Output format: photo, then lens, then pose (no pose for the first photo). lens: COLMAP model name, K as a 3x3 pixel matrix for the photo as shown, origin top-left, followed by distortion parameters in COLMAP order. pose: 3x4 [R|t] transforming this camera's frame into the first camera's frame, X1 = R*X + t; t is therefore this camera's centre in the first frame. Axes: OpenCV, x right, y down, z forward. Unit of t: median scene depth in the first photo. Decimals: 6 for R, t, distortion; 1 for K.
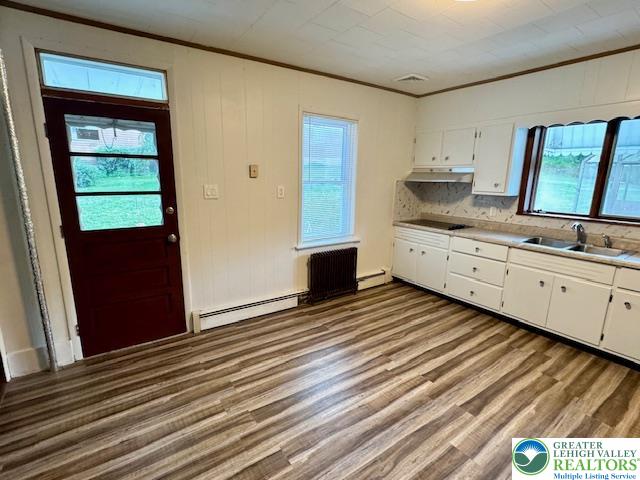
lens RADIAL K [[311.1, 0, 320.0], [0, 311.1, 240.0], [0, 0, 1]] dist [-0.004869, -0.001504]
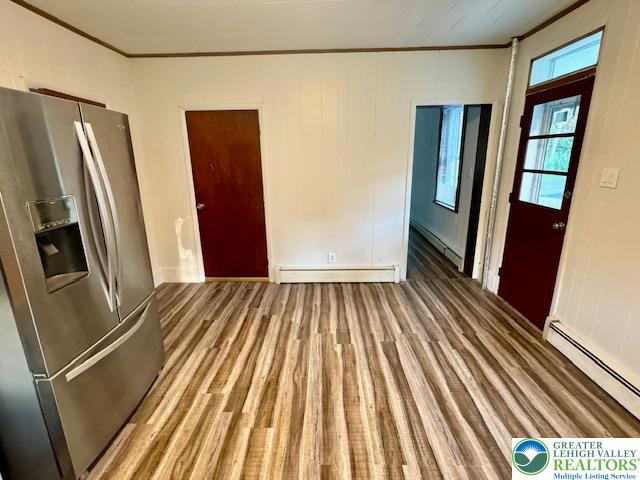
lens RADIAL K [[311.1, 0, 320.0], [0, 311.1, 240.0], [0, 0, 1]] dist [-0.004869, -0.001504]
pose [[-0.576257, 0.212523, -0.789153, 0.699228], [-0.162572, 0.916492, 0.365530, -0.201708], [0.800936, 0.338934, -0.493585, 0.990258]]
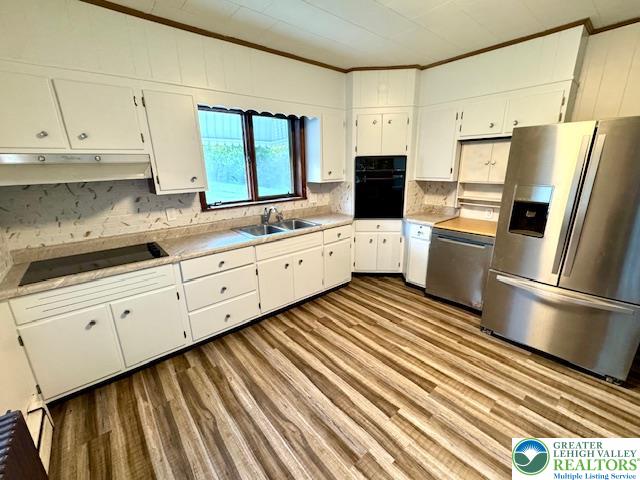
lens RADIAL K [[272.1, 0, 316.6], [0, 272.1, 237.6], [0, 0, 1]] dist [-0.000043, -0.000093]
pose [[-0.094872, -0.268903, 0.958483, -0.189620], [0.219635, 0.933446, 0.283619, -0.223915], [-0.970958, 0.237424, -0.029498, 1.033835]]
